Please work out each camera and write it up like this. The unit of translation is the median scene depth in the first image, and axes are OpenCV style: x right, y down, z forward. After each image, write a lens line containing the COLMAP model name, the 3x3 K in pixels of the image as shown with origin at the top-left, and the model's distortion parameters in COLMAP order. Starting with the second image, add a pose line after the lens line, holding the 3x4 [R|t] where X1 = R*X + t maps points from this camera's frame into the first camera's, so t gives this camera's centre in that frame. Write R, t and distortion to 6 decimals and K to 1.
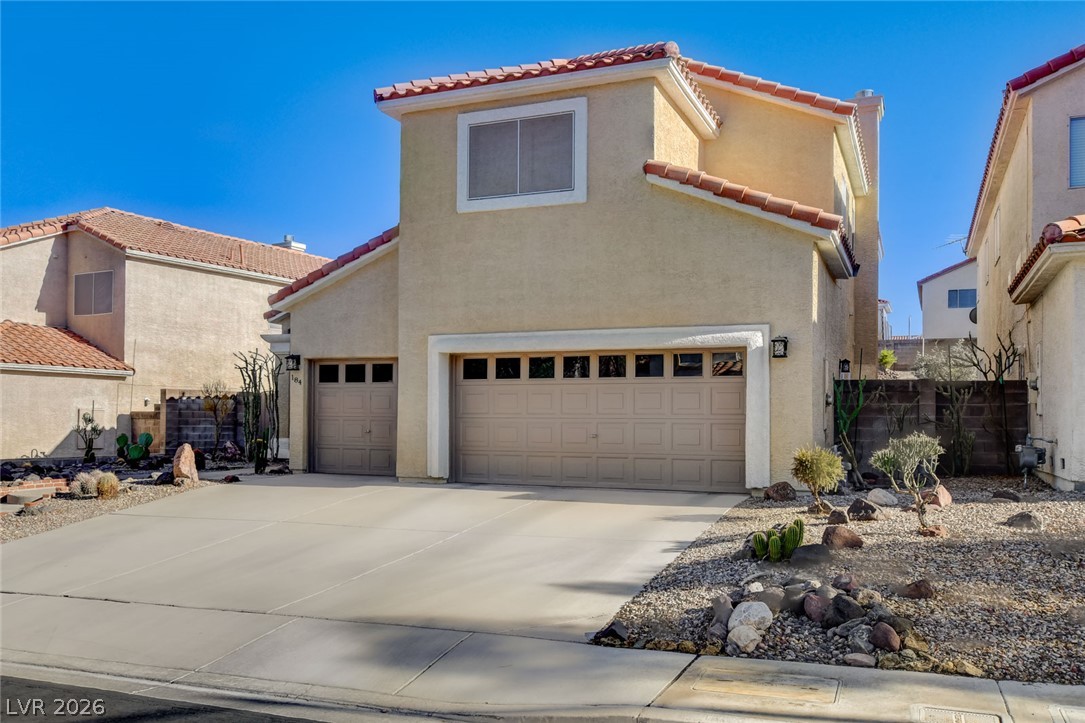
lens RADIAL K [[897.0, 0, 542.2], [0, 897.0, 361.1], [0, 0, 1]] dist [0.010129, -0.000607]
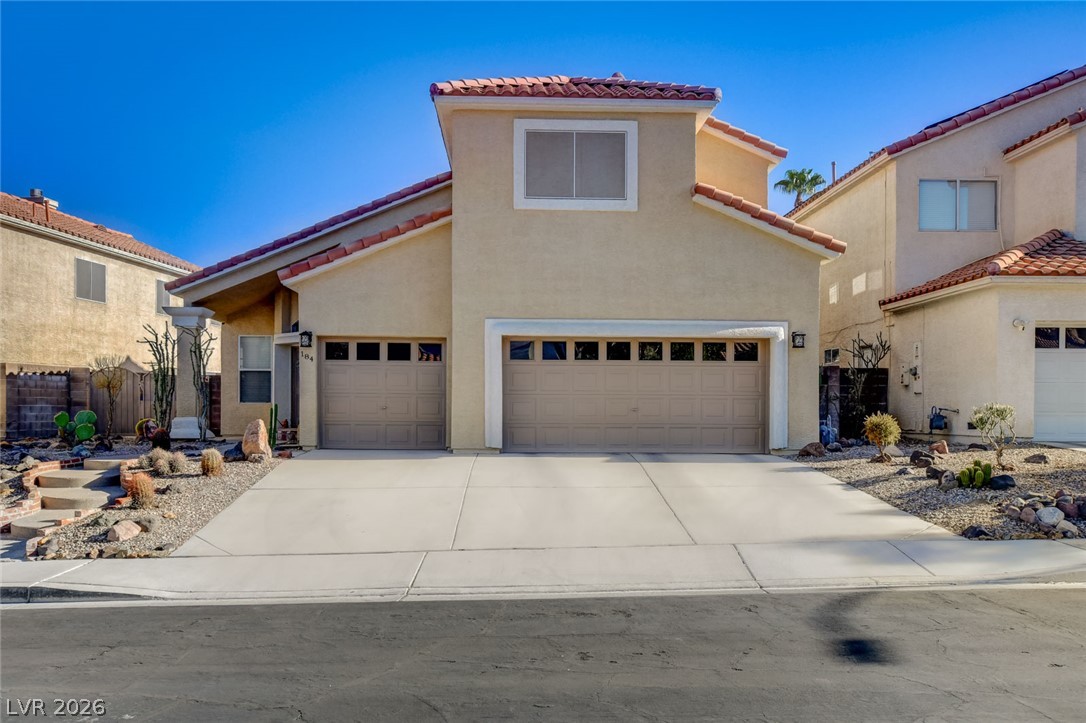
lens RADIAL K [[897.8, 0, 545.9], [0, 897.8, 366.3], [0, 0, 1]] dist [0.010129, -0.000607]
pose [[0.906828, 0.016648, 0.421171, -0.520645], [-0.026617, 0.999487, 0.017803, 0.007931], [-0.420659, -0.027355, 0.906806, -0.022429]]
